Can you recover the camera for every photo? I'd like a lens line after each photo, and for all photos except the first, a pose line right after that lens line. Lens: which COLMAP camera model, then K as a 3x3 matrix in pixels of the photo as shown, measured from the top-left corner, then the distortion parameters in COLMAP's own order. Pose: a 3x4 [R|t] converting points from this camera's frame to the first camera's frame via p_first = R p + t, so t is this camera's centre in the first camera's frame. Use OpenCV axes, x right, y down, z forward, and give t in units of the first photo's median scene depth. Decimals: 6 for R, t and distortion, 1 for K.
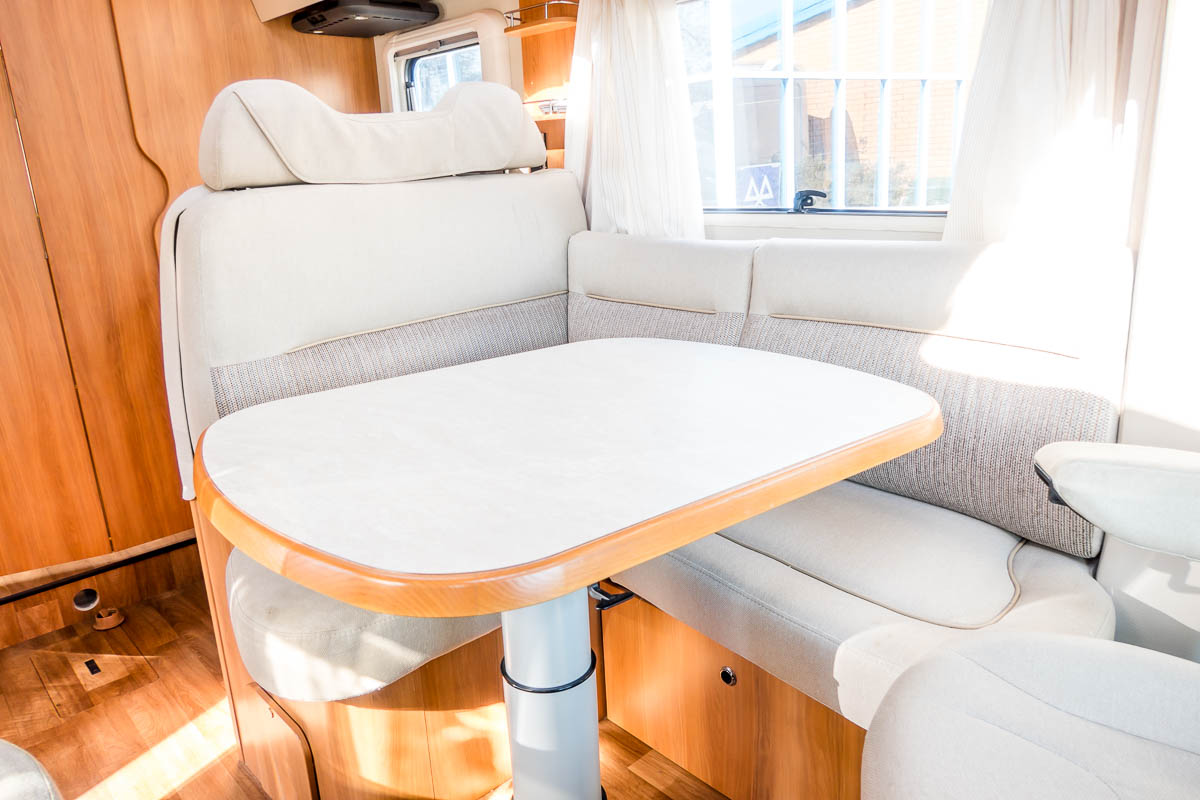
lens RADIAL K [[813.8, 0, 600.0], [0, 813.8, 400.0], [0, 0, 1]] dist [-0.011589, -0.000995]
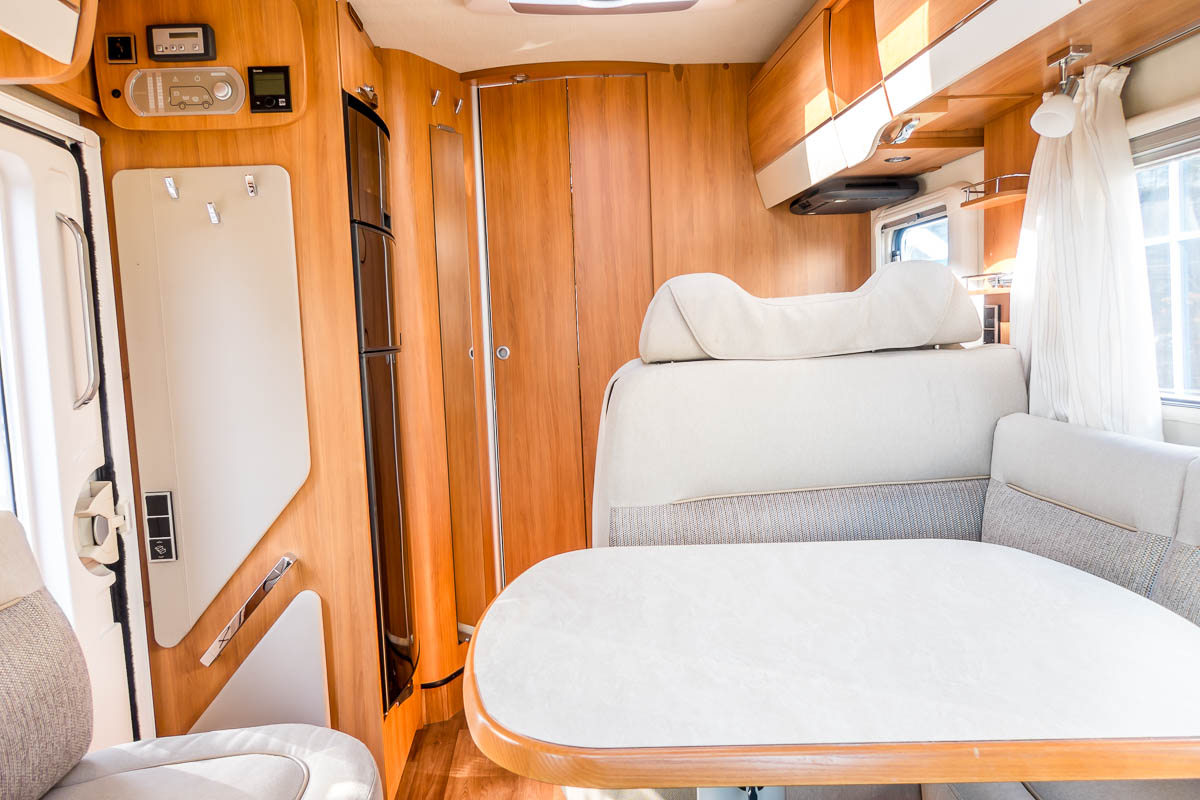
lens RADIAL K [[813.8, 0, 600.0], [0, 813.8, 400.0], [0, 0, 1]] dist [-0.011589, -0.000995]
pose [[0.767339, 0.067072, -0.637725, 0.184120], [-0.170275, 0.980124, -0.101799, -0.047693], [0.618222, 0.186703, 0.763508, 0.021737]]
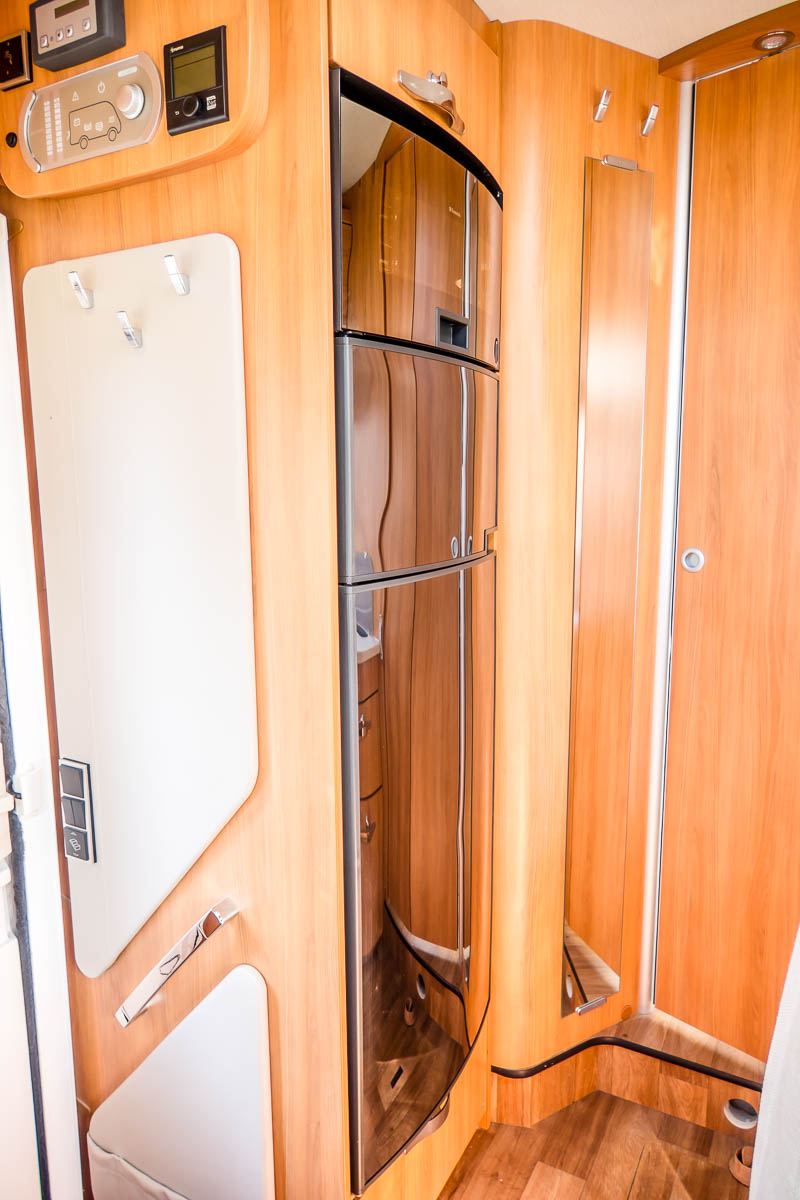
lens RADIAL K [[813.8, 0, 400.0], [0, 813.8, 600.0], [0, 0, 1]] dist [-0.011589, -0.000995]
pose [[0.300620, 0.188945, -0.934841, -0.164558], [-0.271484, 0.956584, 0.106037, -0.210231], [0.914289, 0.221917, 0.338864, 0.439264]]
